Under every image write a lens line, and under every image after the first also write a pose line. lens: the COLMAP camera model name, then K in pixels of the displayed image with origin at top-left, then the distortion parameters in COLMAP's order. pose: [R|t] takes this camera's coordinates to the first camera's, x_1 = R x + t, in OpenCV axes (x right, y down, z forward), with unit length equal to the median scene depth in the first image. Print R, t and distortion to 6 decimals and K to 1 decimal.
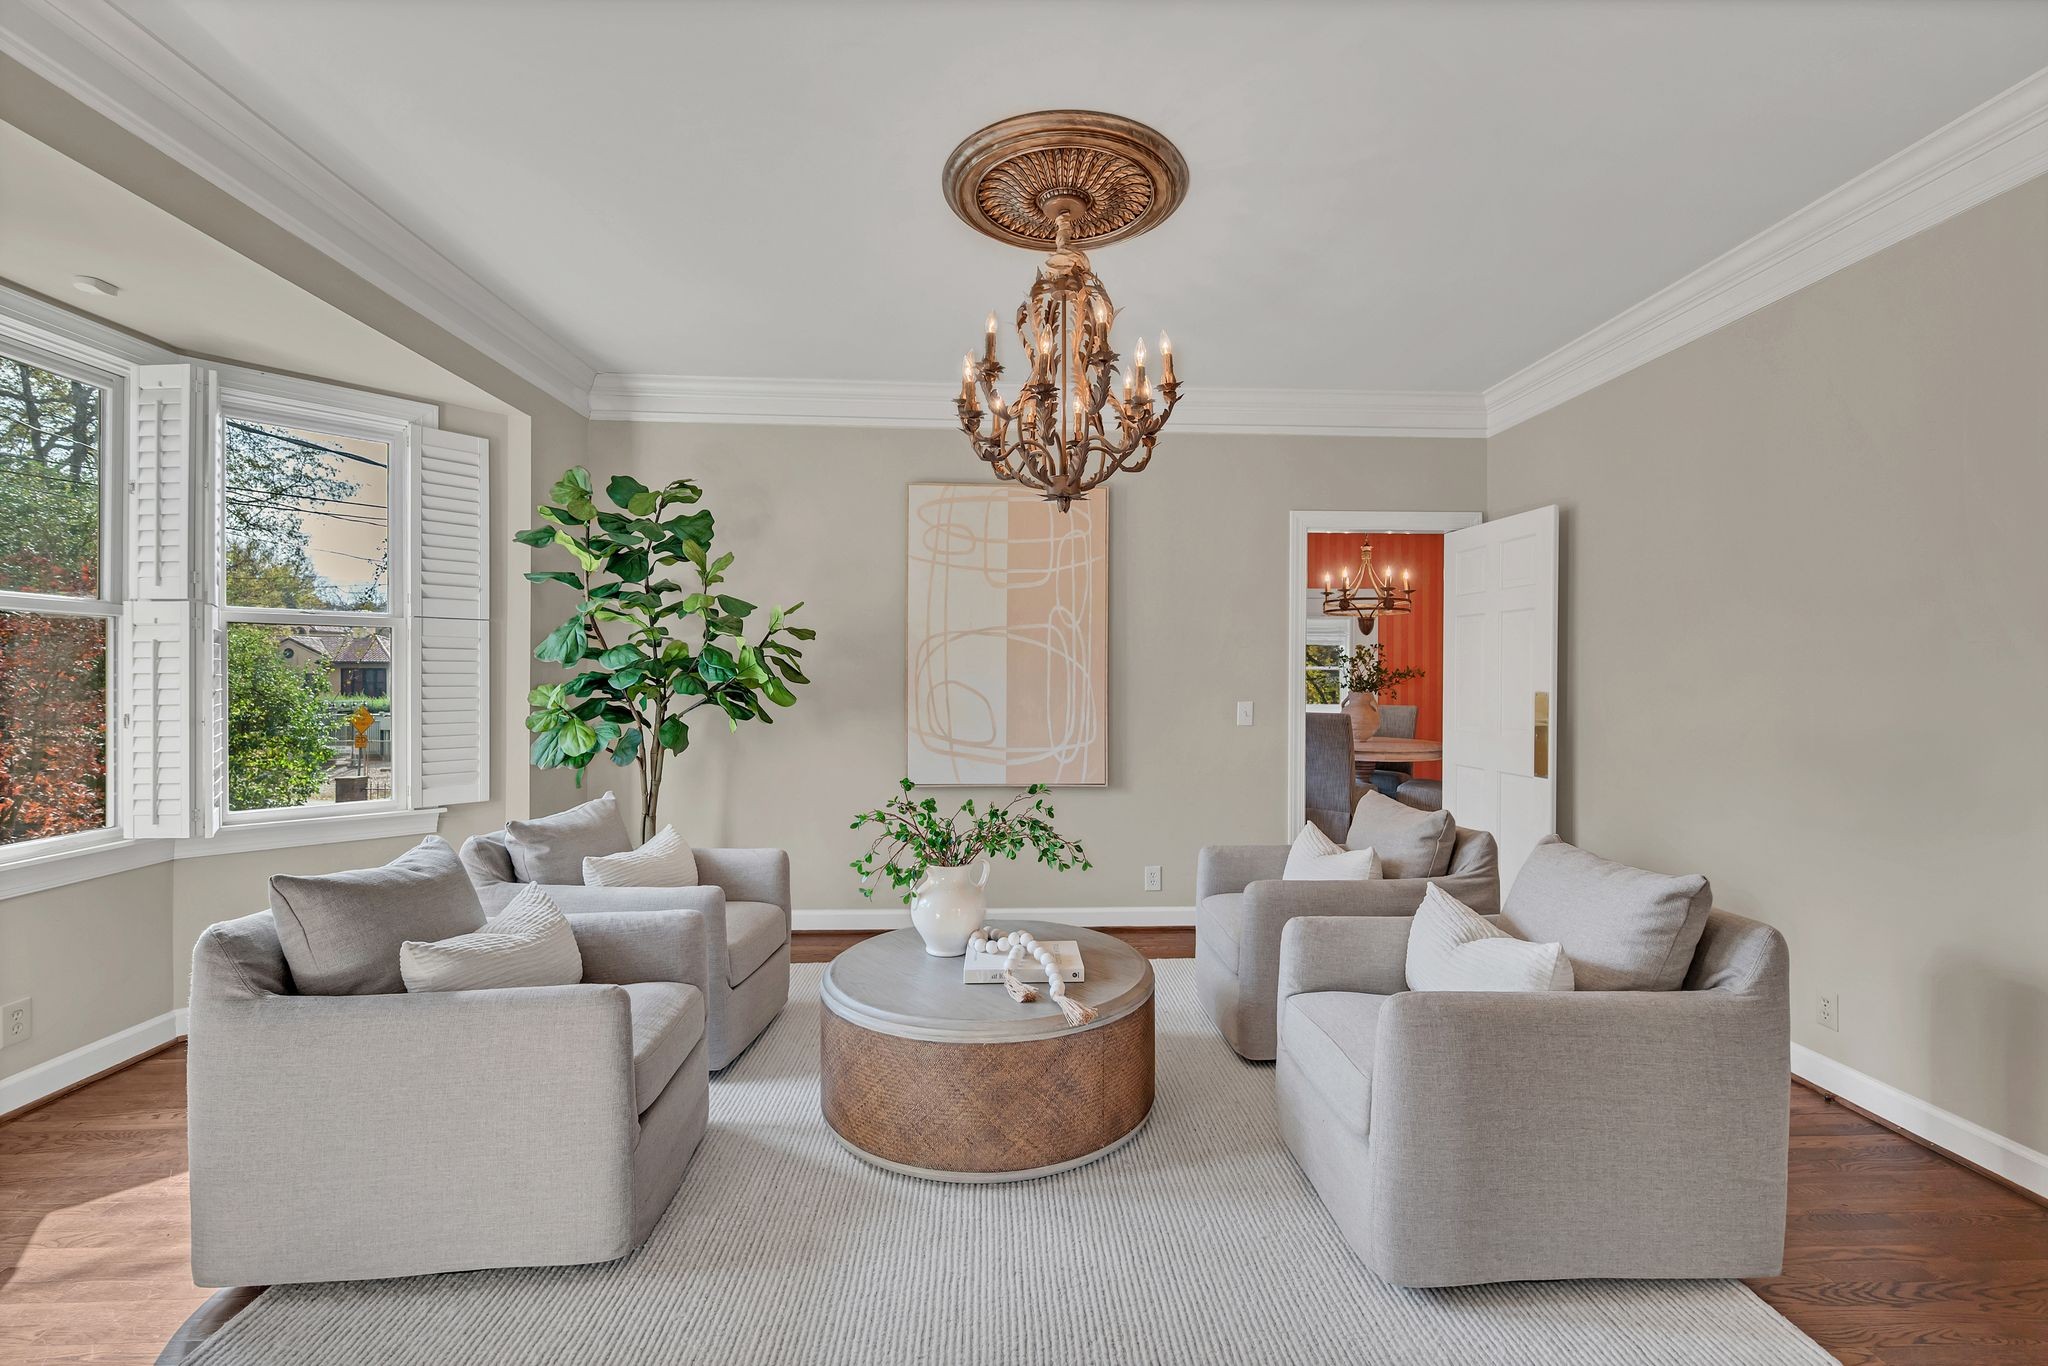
lens RADIAL K [[860.8, 0, 1029.1], [0, 860.8, 677.5], [0, 0, 1]] dist [-0.001034, -0.000134]
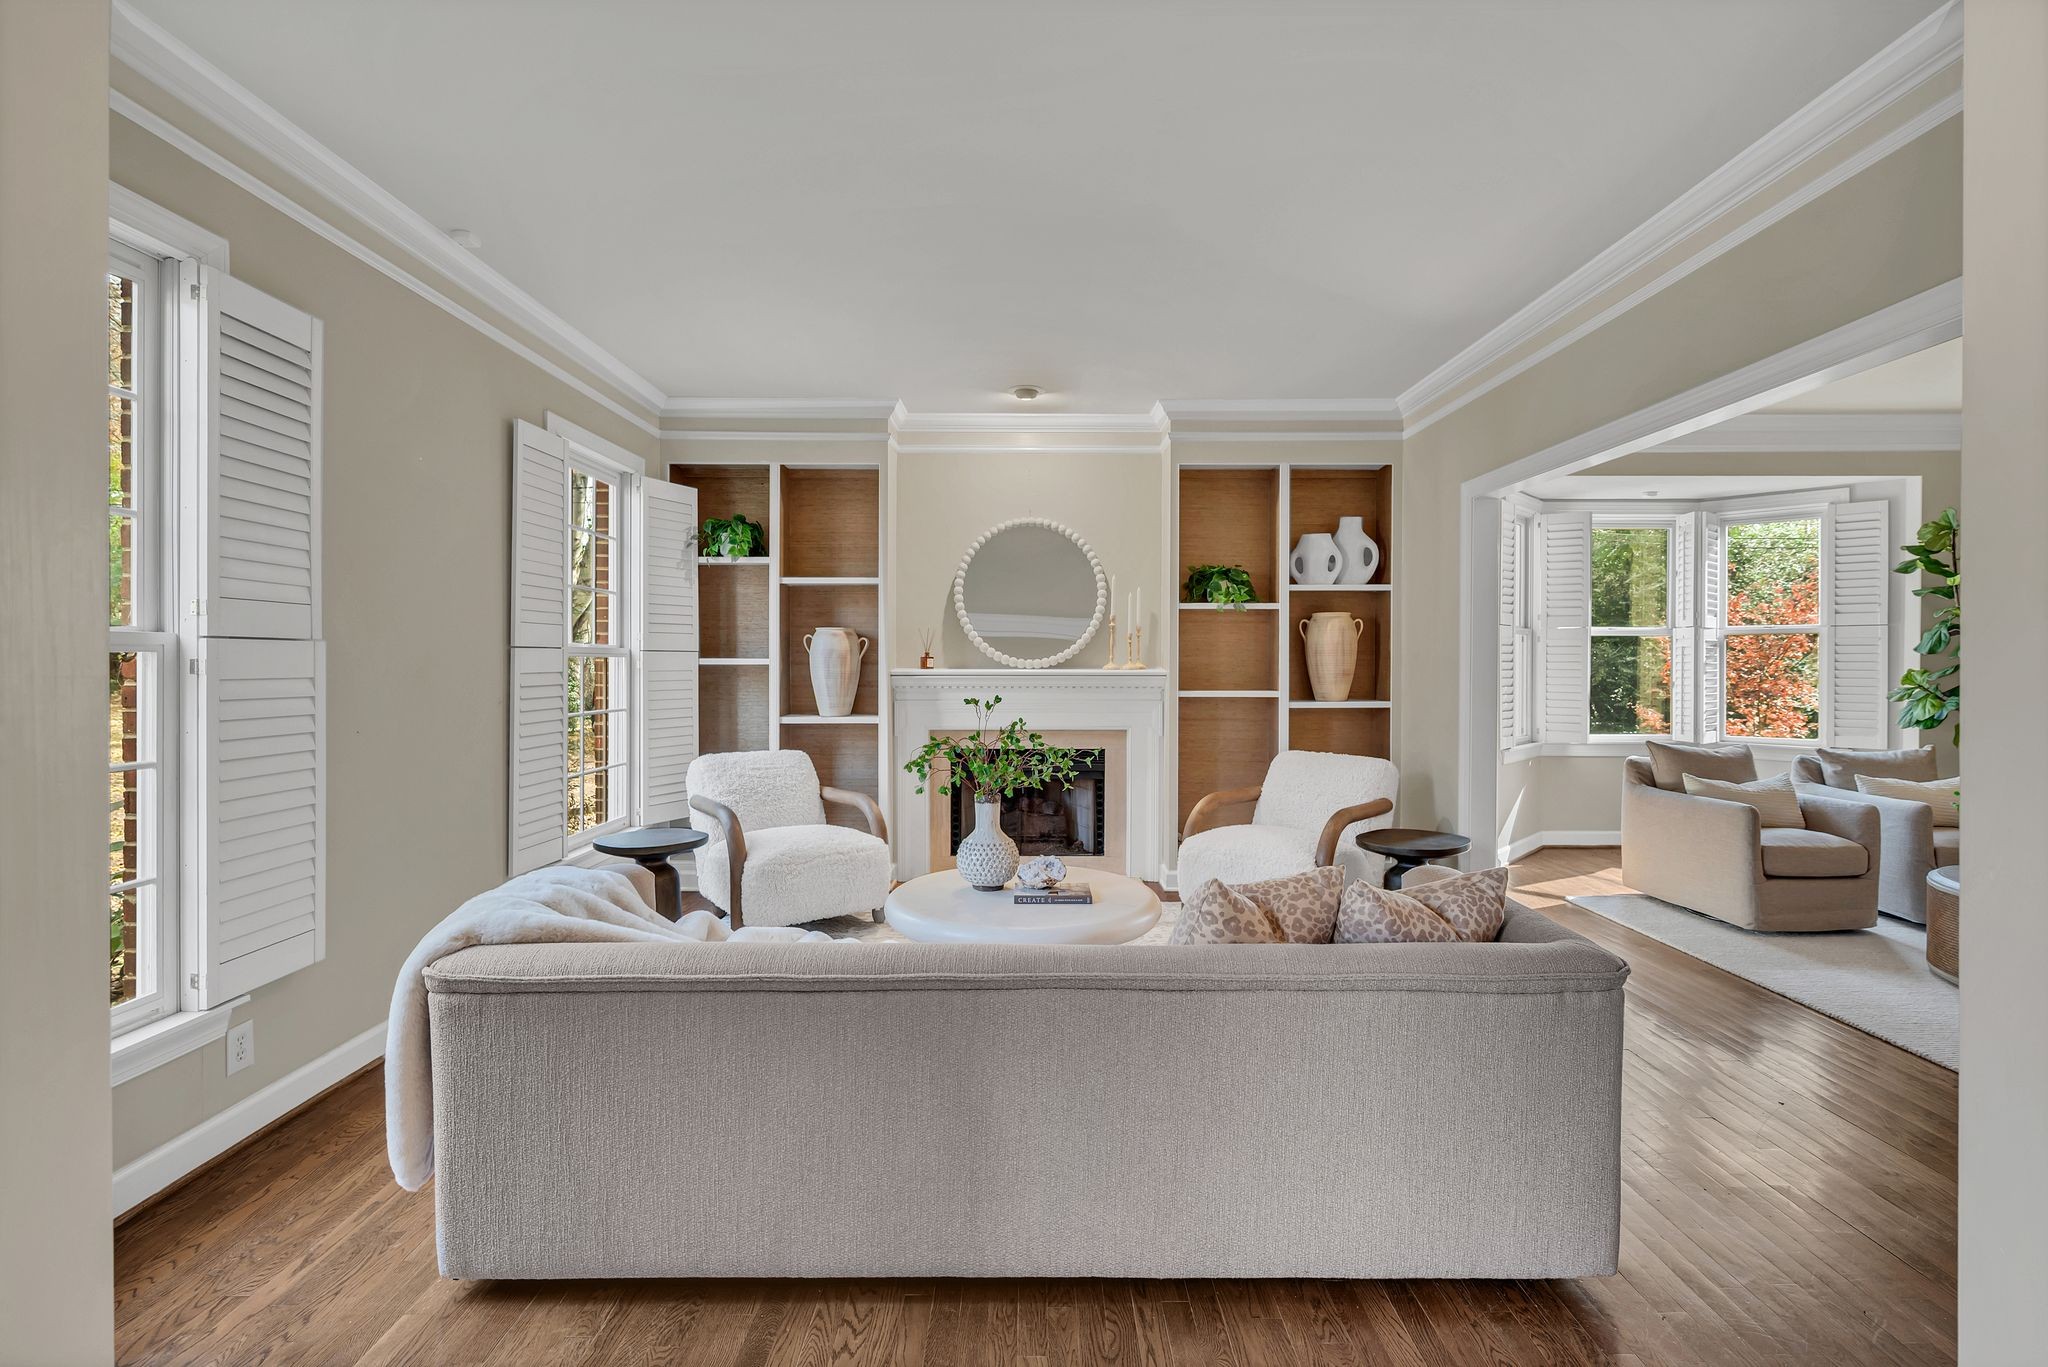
lens RADIAL K [[880.0, 0, 1025.4], [0, 880.0, 664.1], [0, 0, 1]] dist [0.000577, 0.000017]
pose [[-0.062546, 0.001401, -0.998041, 0.963027], [-0.000083, 0.999999, 0.001409, -0.002715], [0.998042, 0.000171, -0.062545, -0.364151]]
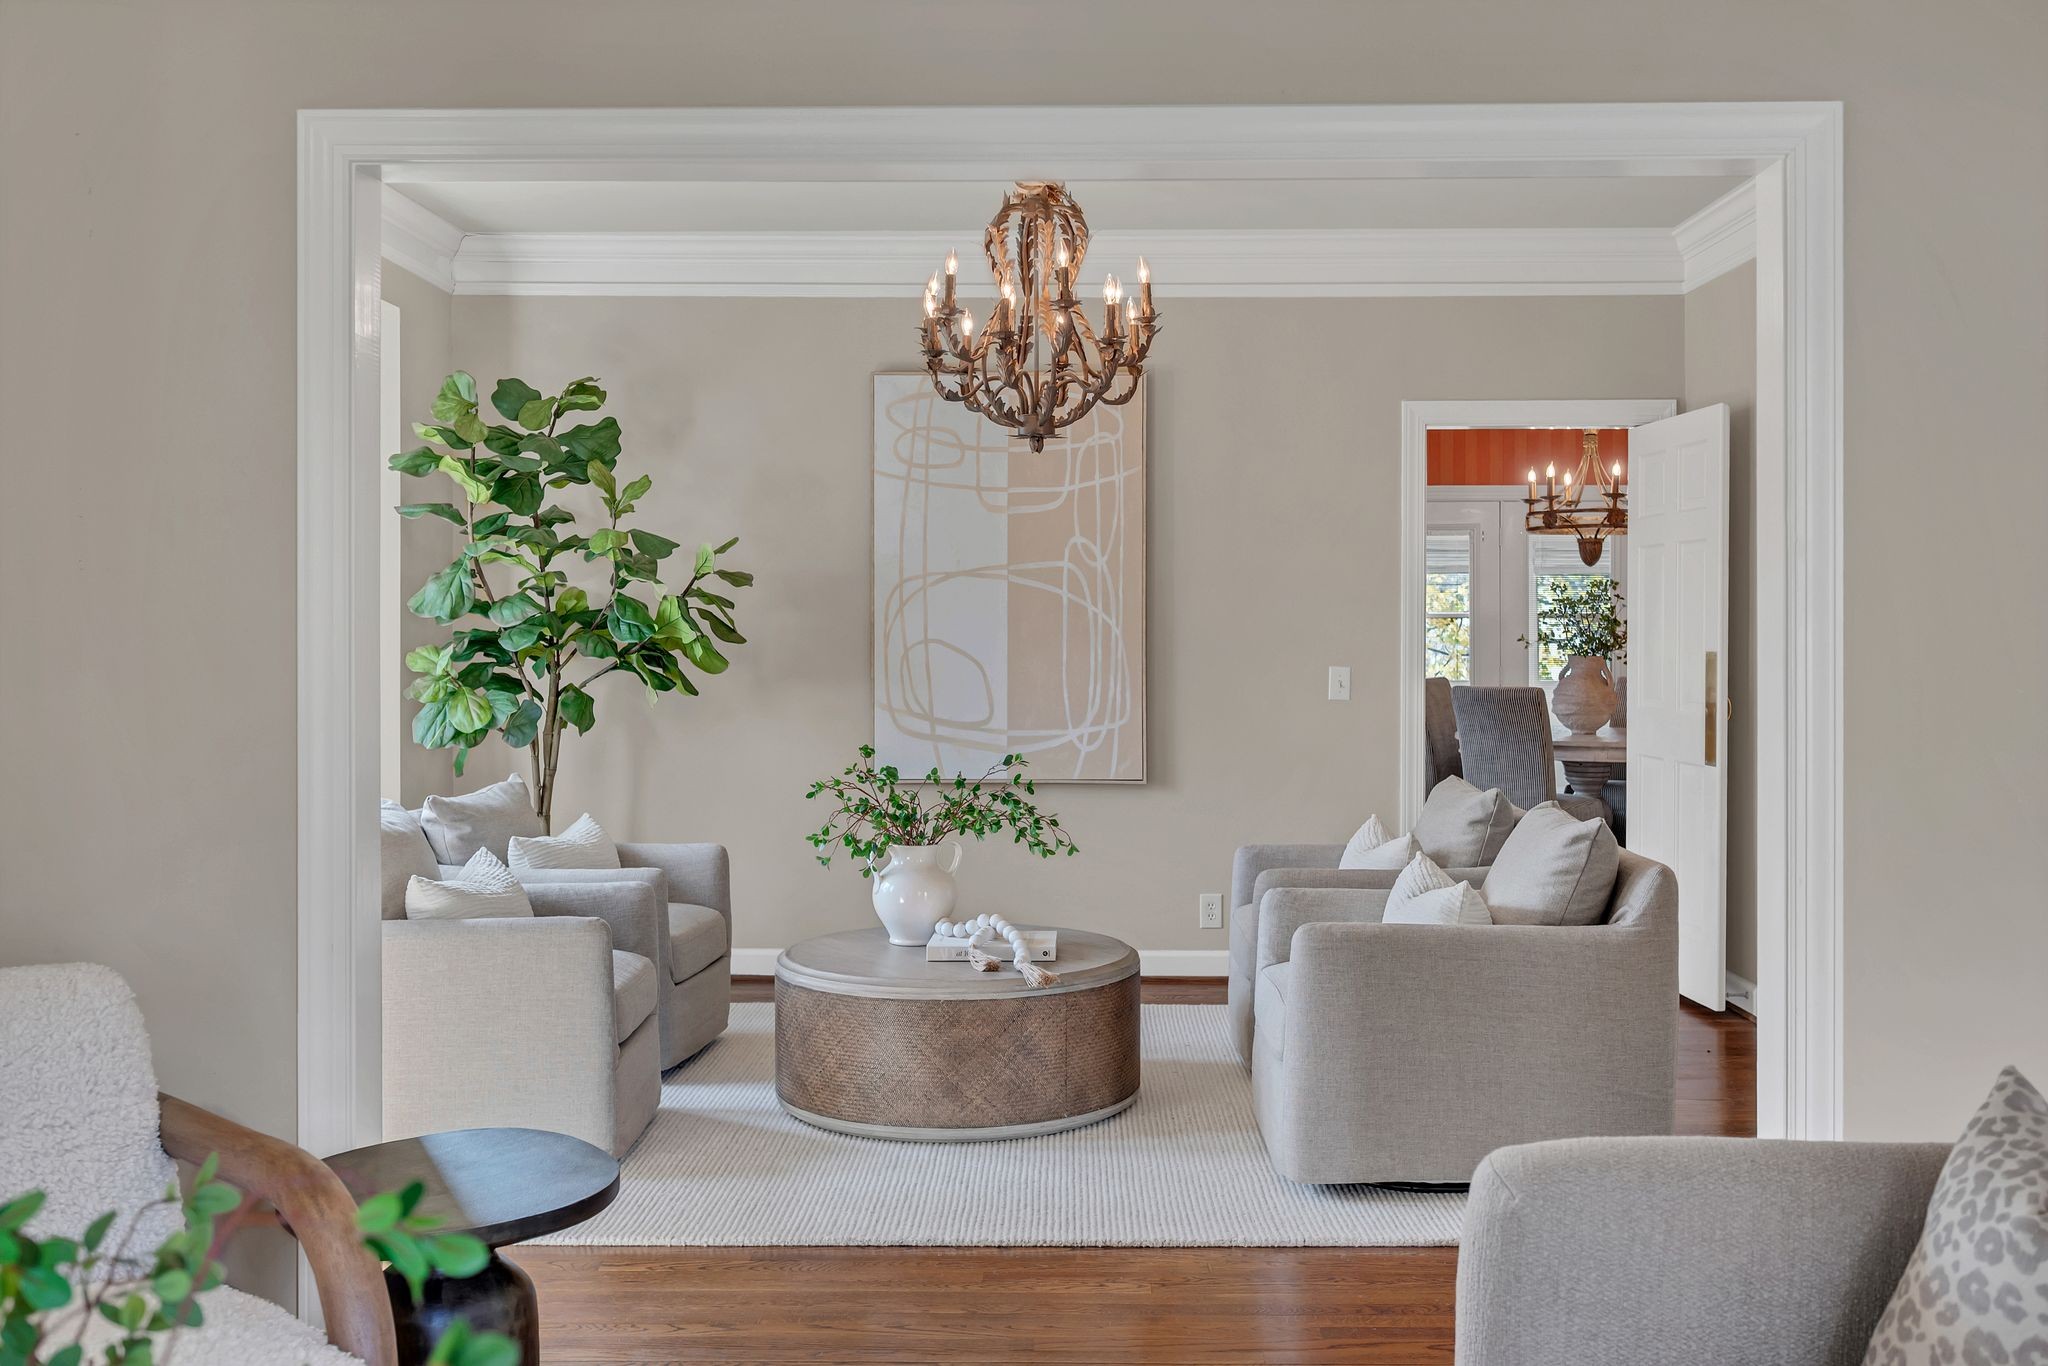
lens RADIAL K [[1779.6, 0, 1023.3], [0, 1779.6, 647.9], [0, 0, 1]] dist [0.008567, 0.002325]
pose [[0.997722, -0.002931, -0.067397, 0.108215], [0.003472, 0.999963, 0.007908, -0.000618], [0.067371, -0.008124, 0.997695, -0.623688]]
